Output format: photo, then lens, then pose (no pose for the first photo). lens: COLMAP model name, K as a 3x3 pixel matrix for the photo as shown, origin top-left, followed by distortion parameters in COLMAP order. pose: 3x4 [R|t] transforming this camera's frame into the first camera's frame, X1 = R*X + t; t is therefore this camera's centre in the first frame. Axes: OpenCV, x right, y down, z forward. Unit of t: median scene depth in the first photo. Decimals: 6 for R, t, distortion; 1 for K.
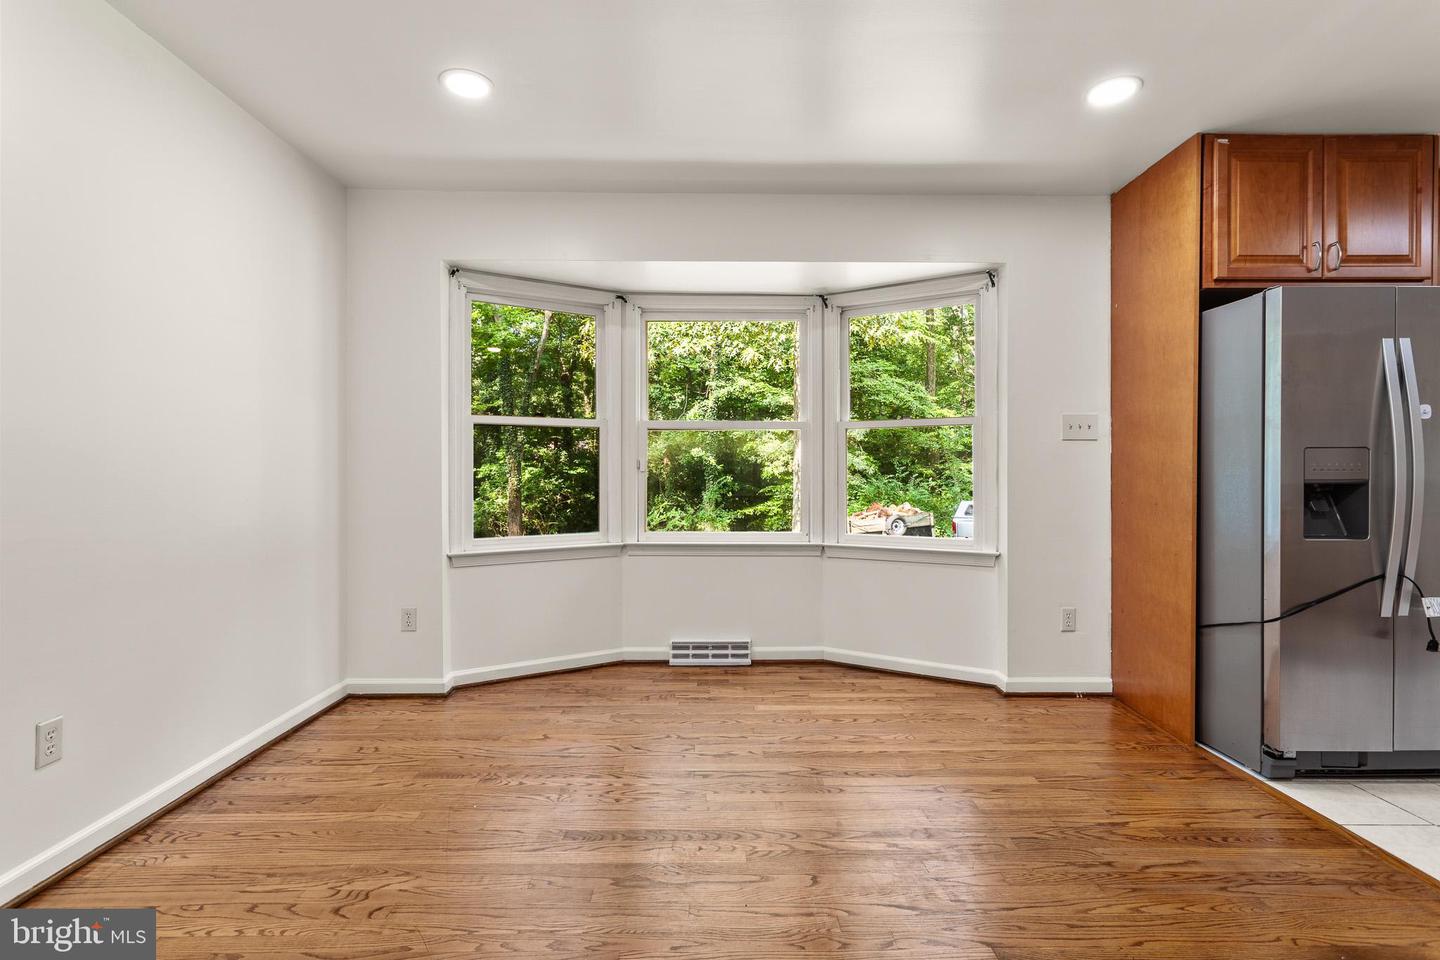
lens RADIAL K [[678.5, 0, 718.4], [0, 678.5, 474.8], [0, 0, 1]] dist [0.001021, 0.000026]
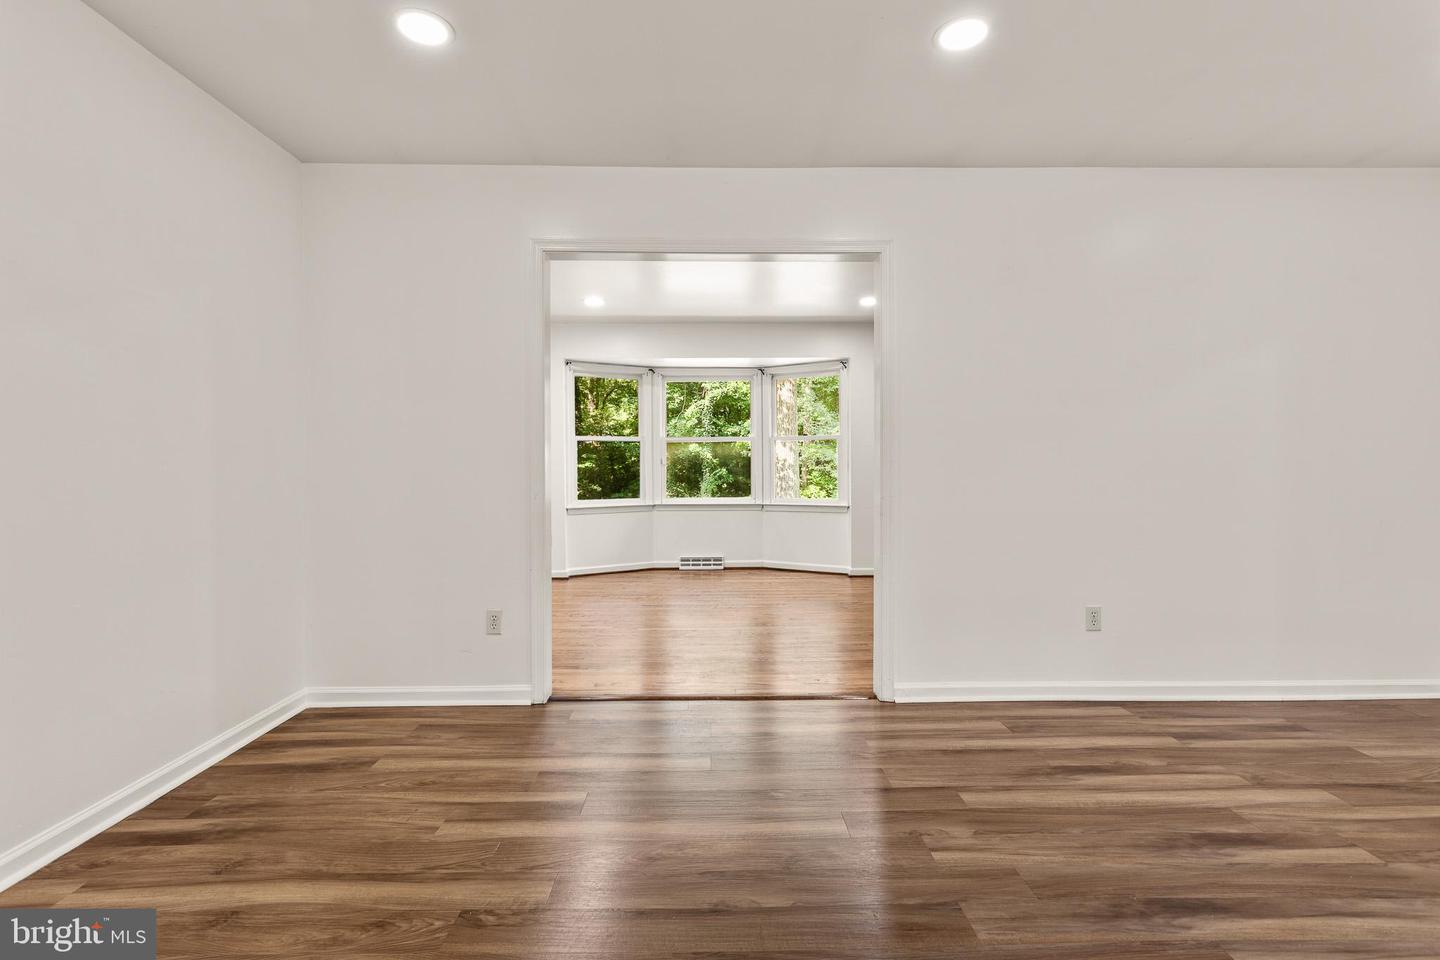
lens RADIAL K [[678.5, 0, 718.4], [0, 678.5, 474.8], [0, 0, 1]] dist [0.001021, 0.000026]
pose [[0.999971, -0.007055, 0.002778, 0.035369], [0.007026, 0.999923, 0.010234, 0.005349], [-0.002850, -0.010214, 0.999944, -0.963418]]
